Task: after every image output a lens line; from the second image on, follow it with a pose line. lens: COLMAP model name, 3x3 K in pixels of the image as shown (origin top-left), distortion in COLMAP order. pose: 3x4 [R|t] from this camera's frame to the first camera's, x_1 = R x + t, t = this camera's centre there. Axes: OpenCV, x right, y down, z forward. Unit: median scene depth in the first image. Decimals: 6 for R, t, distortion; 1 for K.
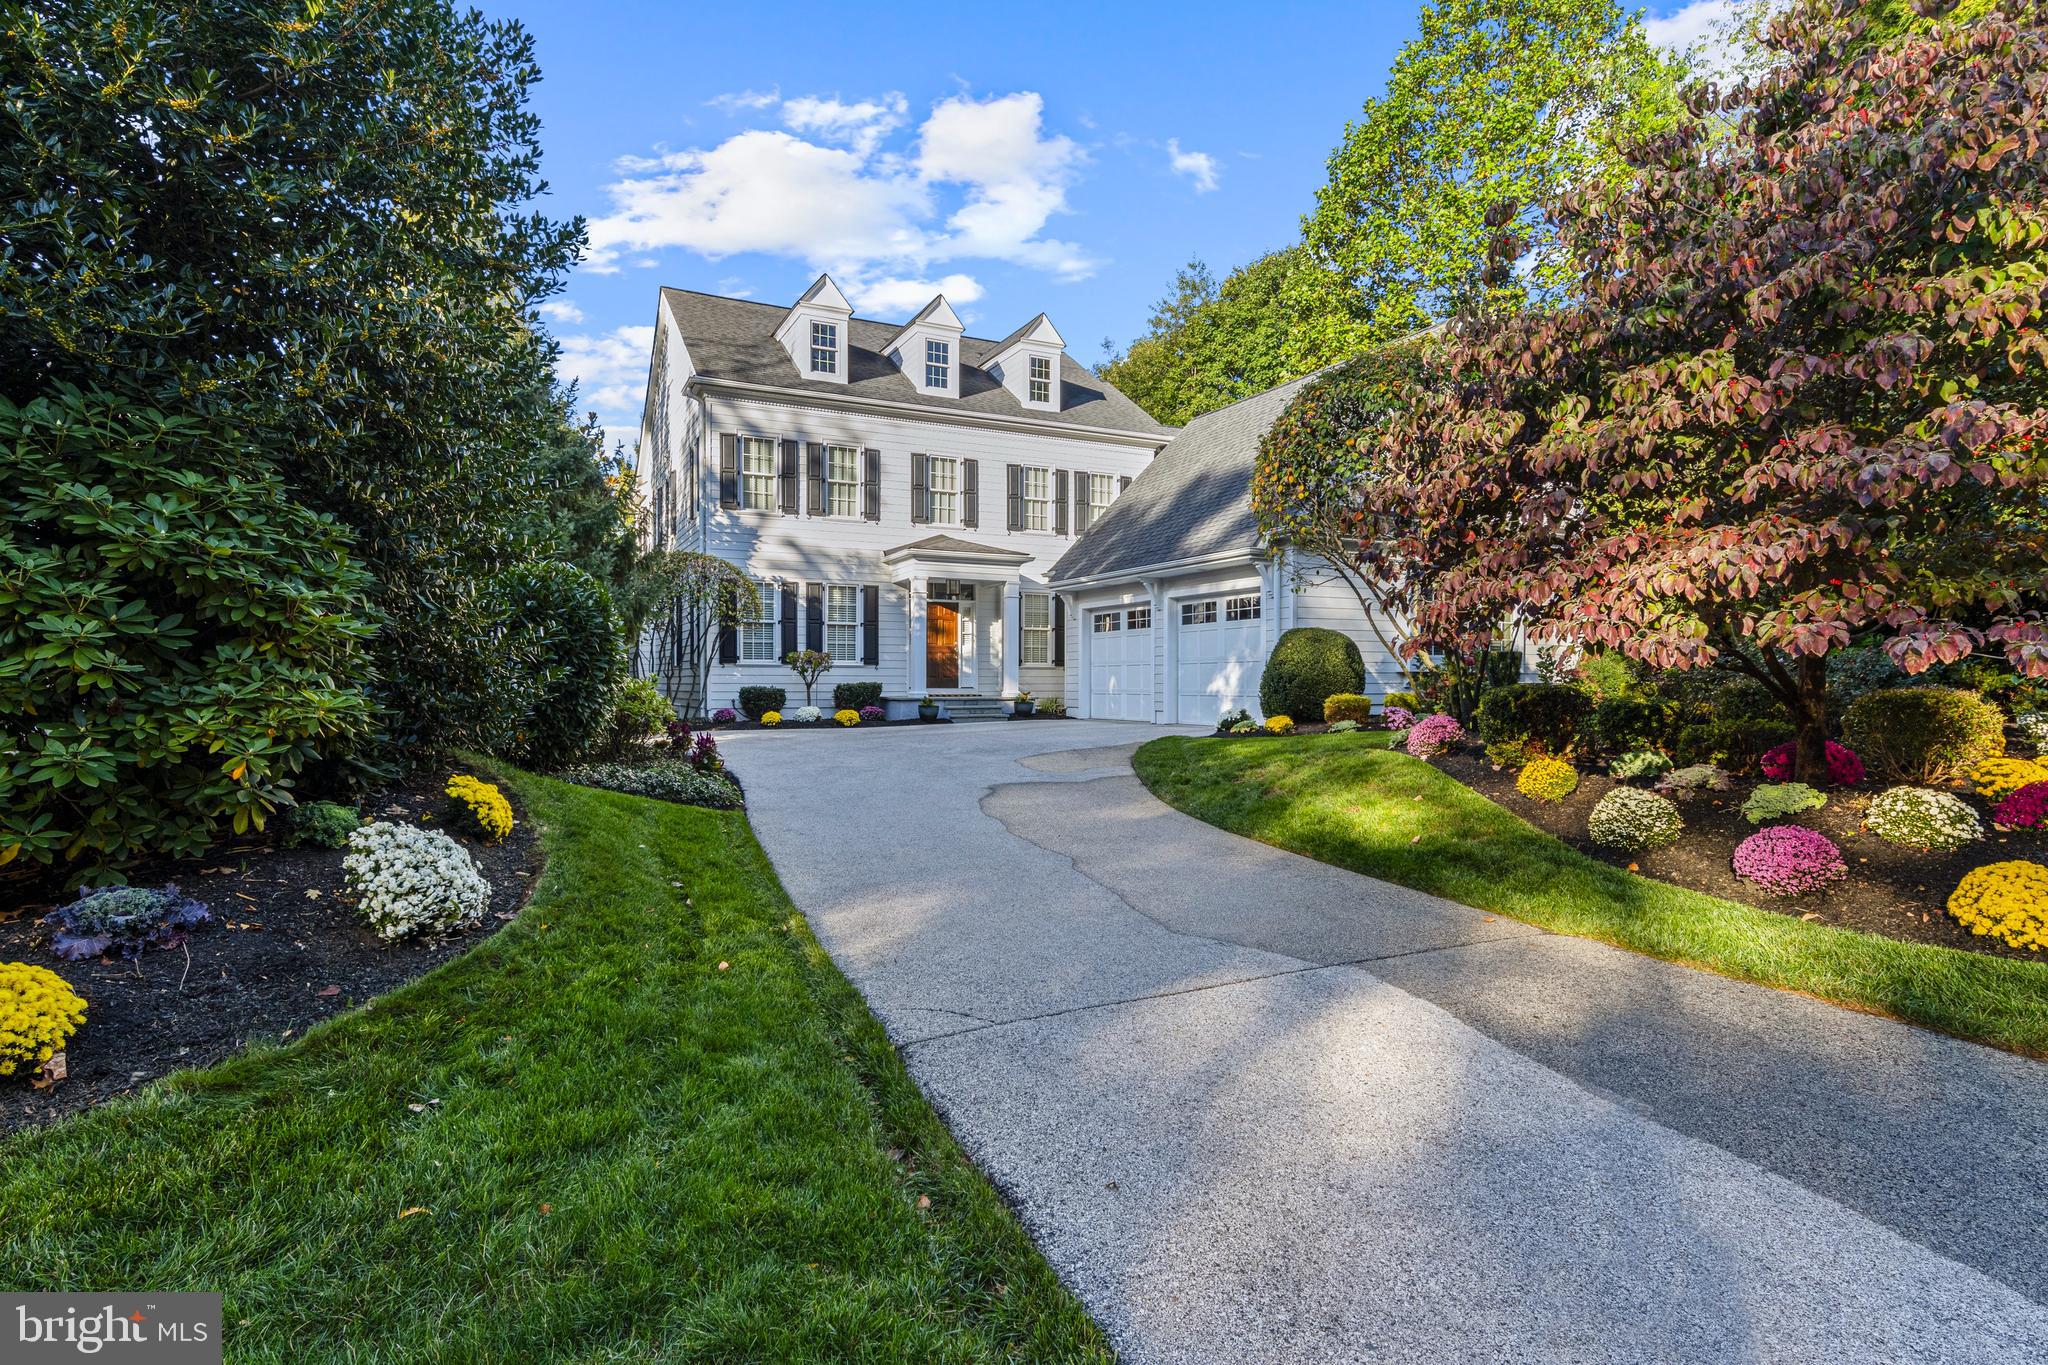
lens RADIAL K [[1039.0, 0, 1024.0], [0, 1039.0, 682.5], [0, 0, 1]] dist [0.014137, -0.005620]
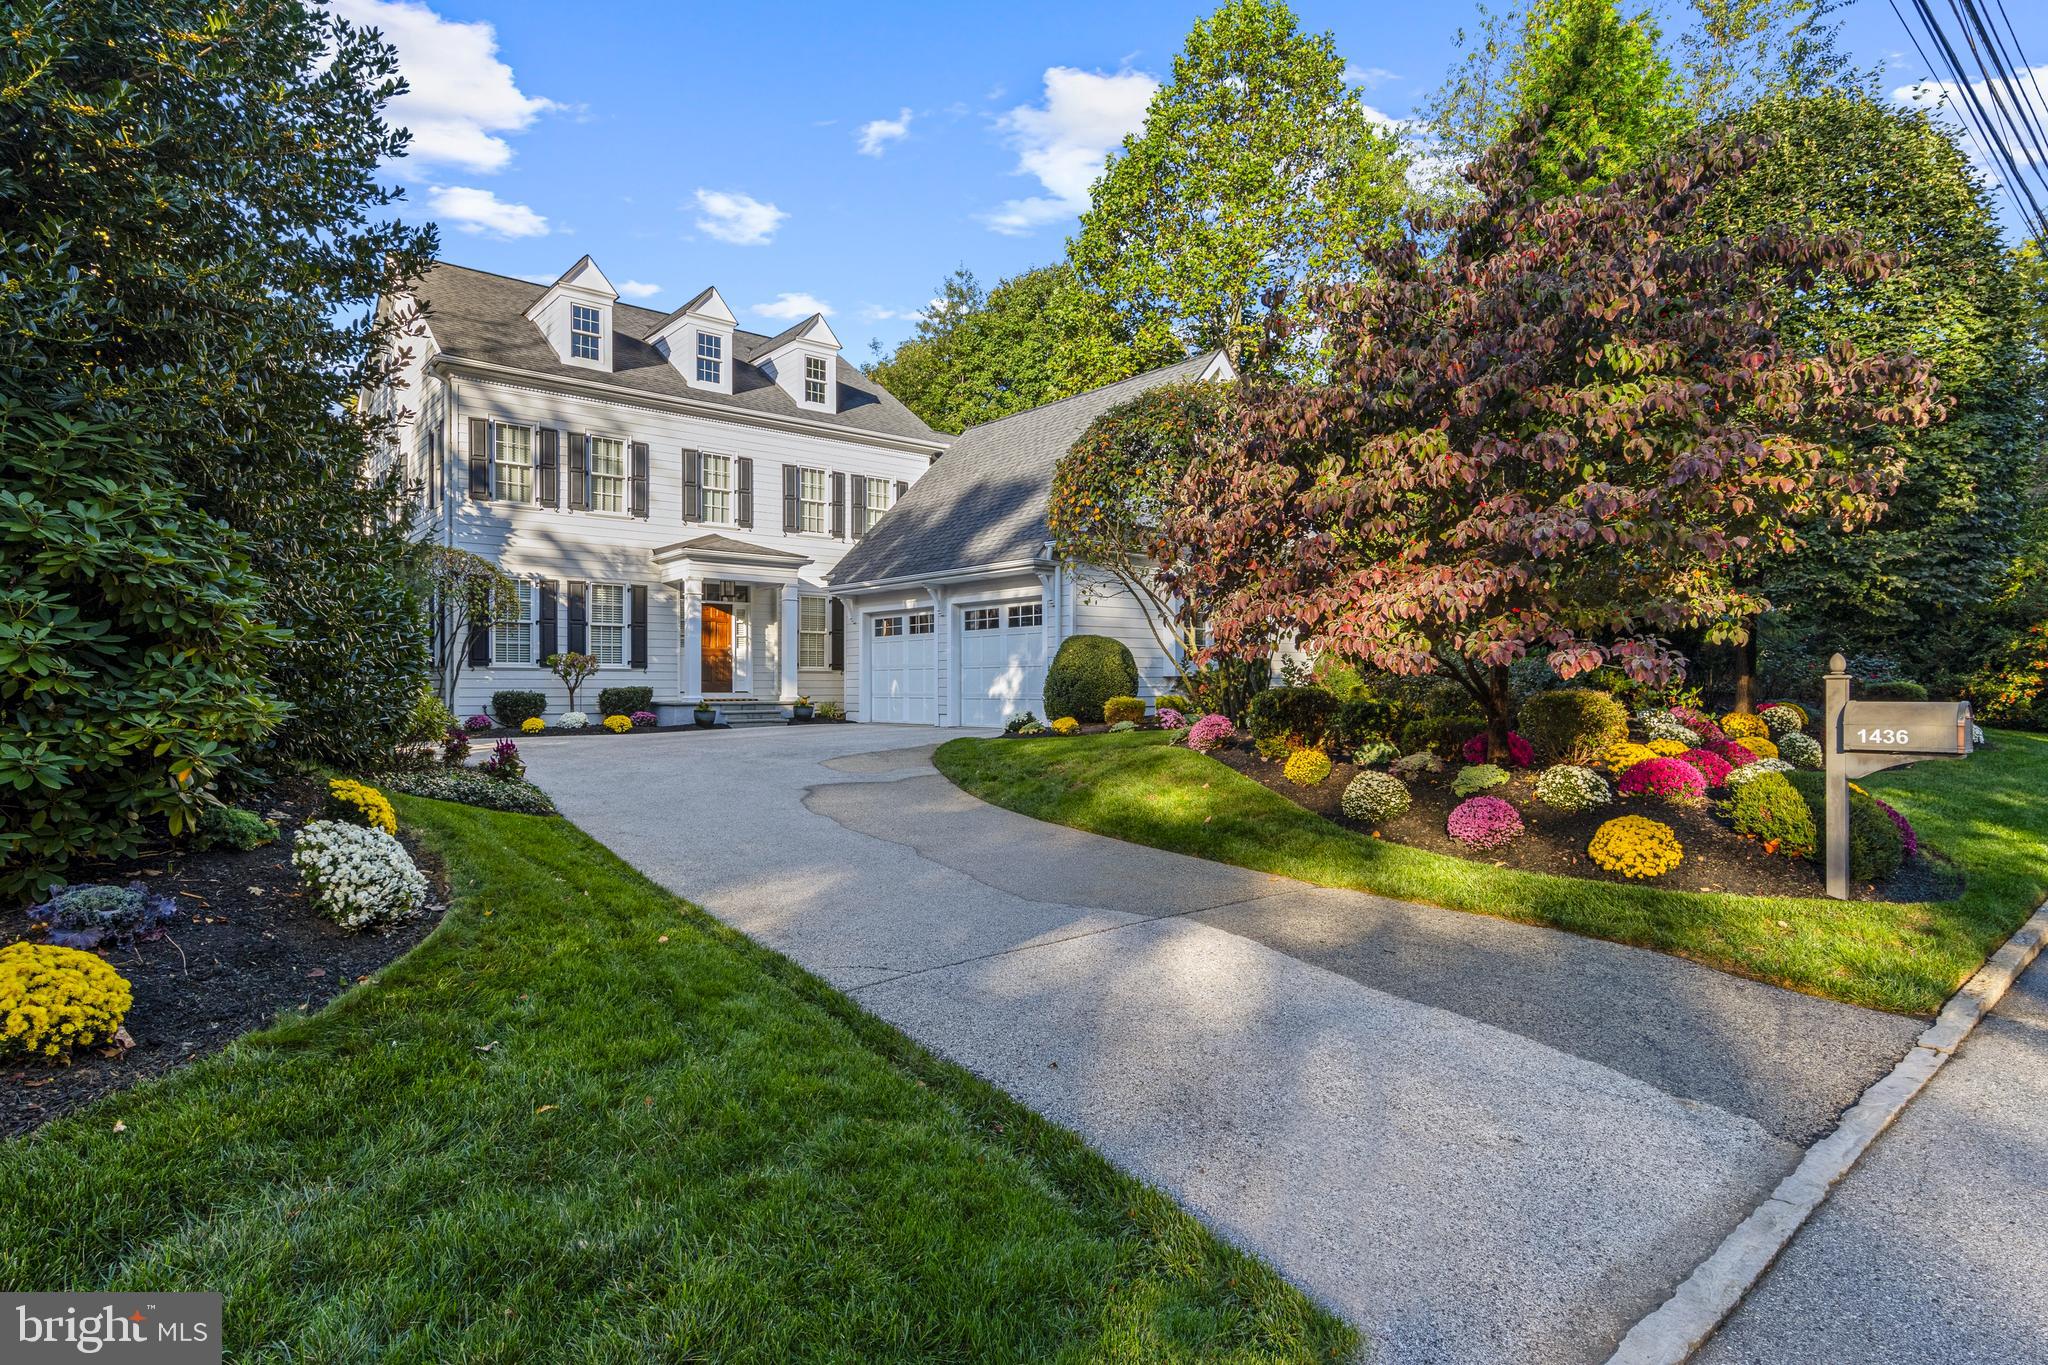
lens RADIAL K [[1070.2, 0, 1024.0], [0, 1070.2, 682.5], [0, 0, 1]] dist [0.005973, -0.000502]
pose [[0.972575, -0.000568, 0.232591, -0.052803], [0.001388, 0.999993, -0.003365, -0.000167], [-0.232587, 0.003596, 0.972569, -0.063168]]
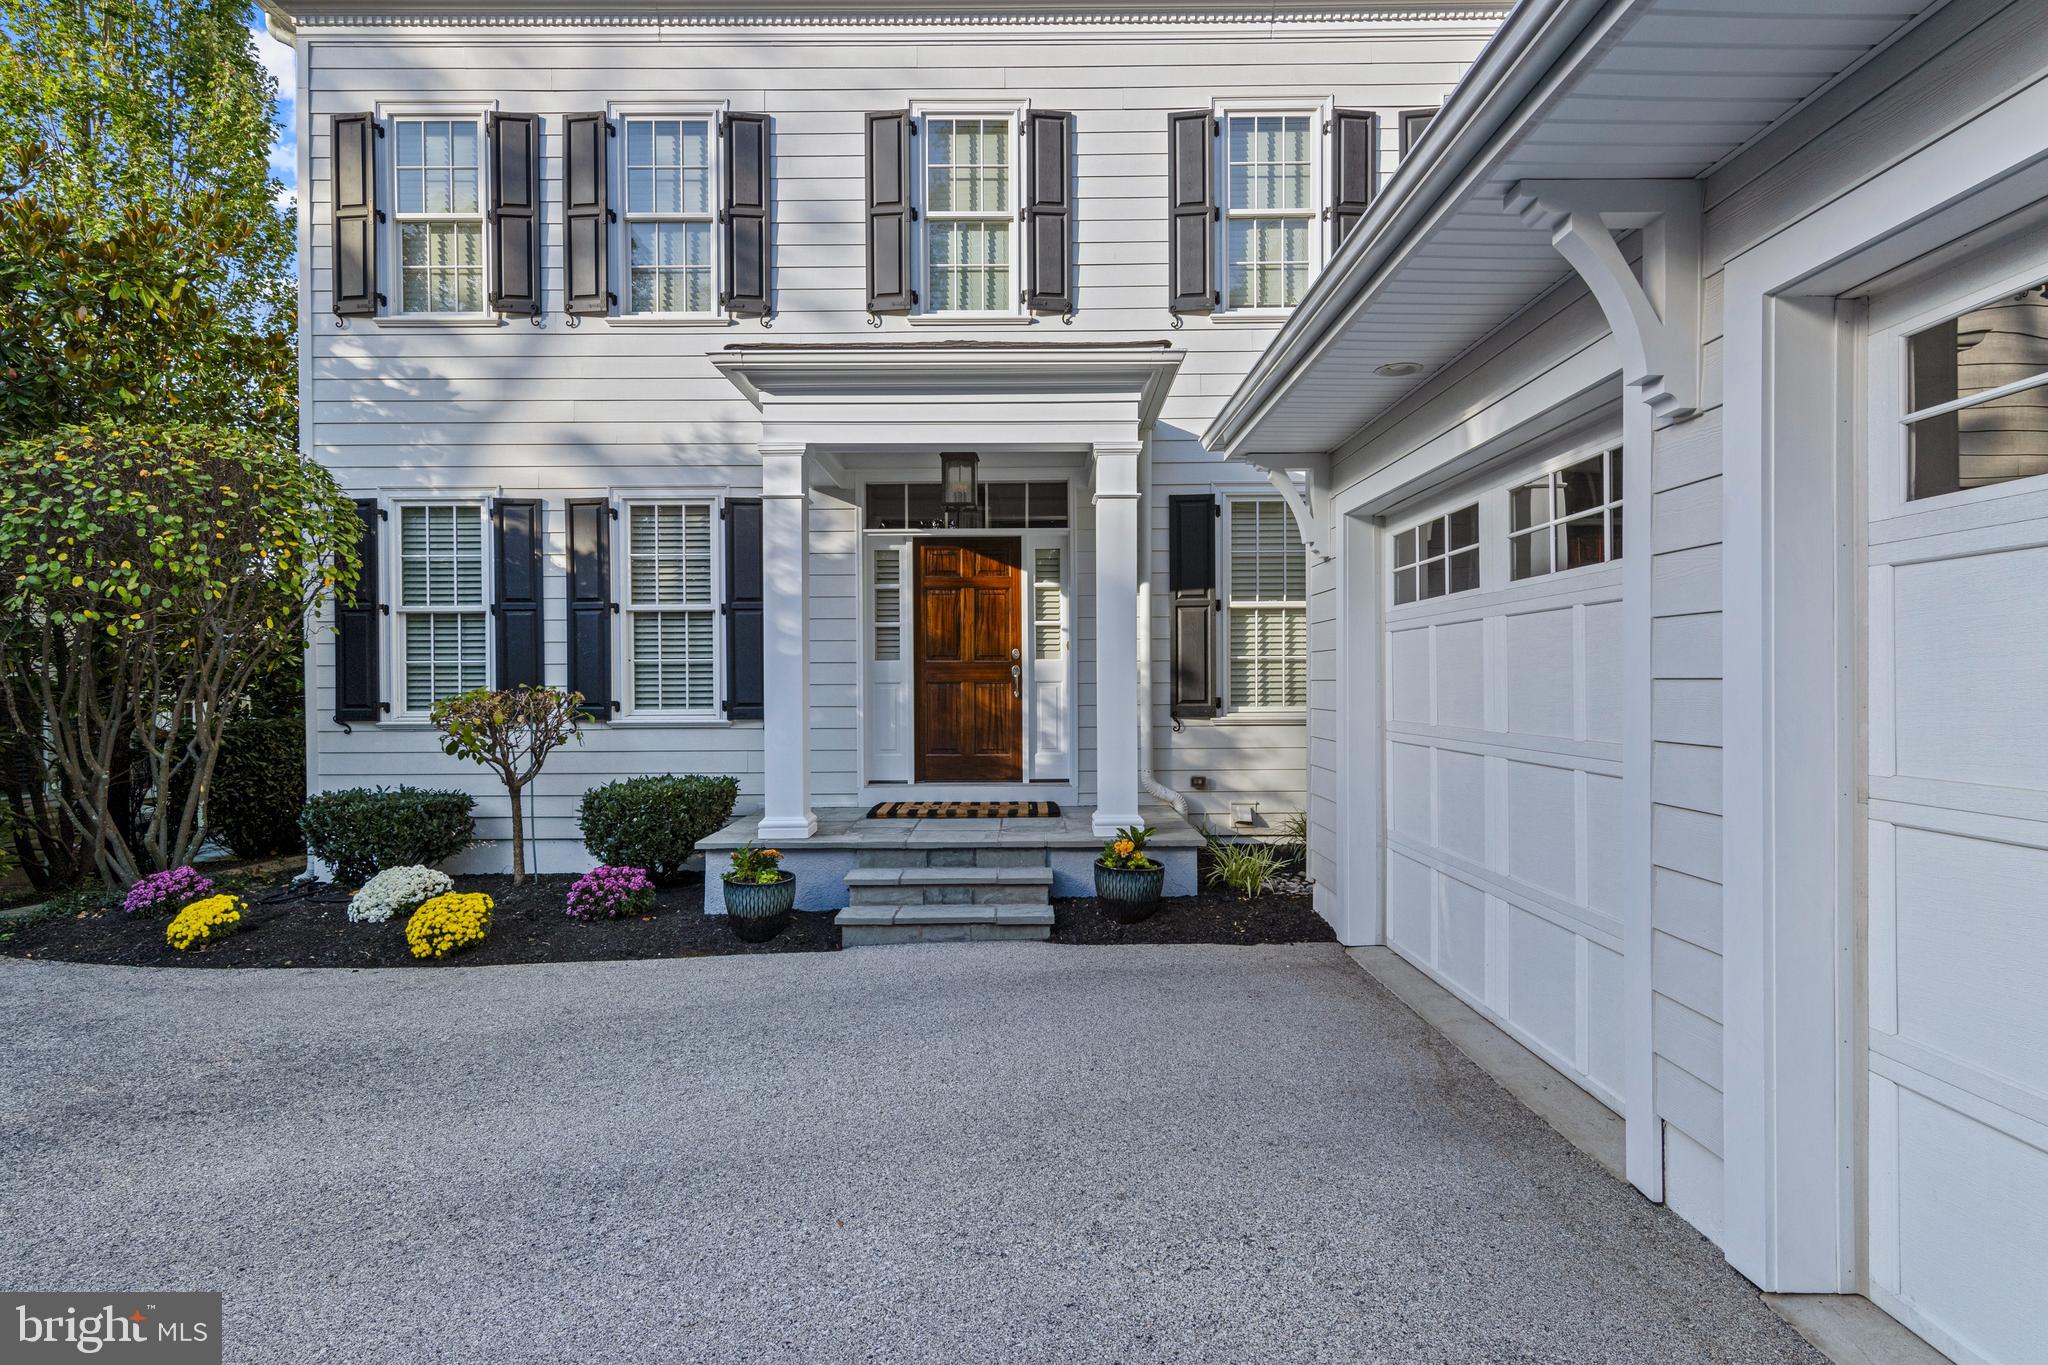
lens RADIAL K [[1039.0, 0, 1024.0], [0, 1039.0, 682.5], [0, 0, 1]] dist [0.014137, -0.005620]
pose [[0.891115, -0.004457, -0.453756, 0.164277], [0.004281, 0.999990, -0.001416, -0.048309], [0.453758, -0.000680, 0.891125, 1.192982]]
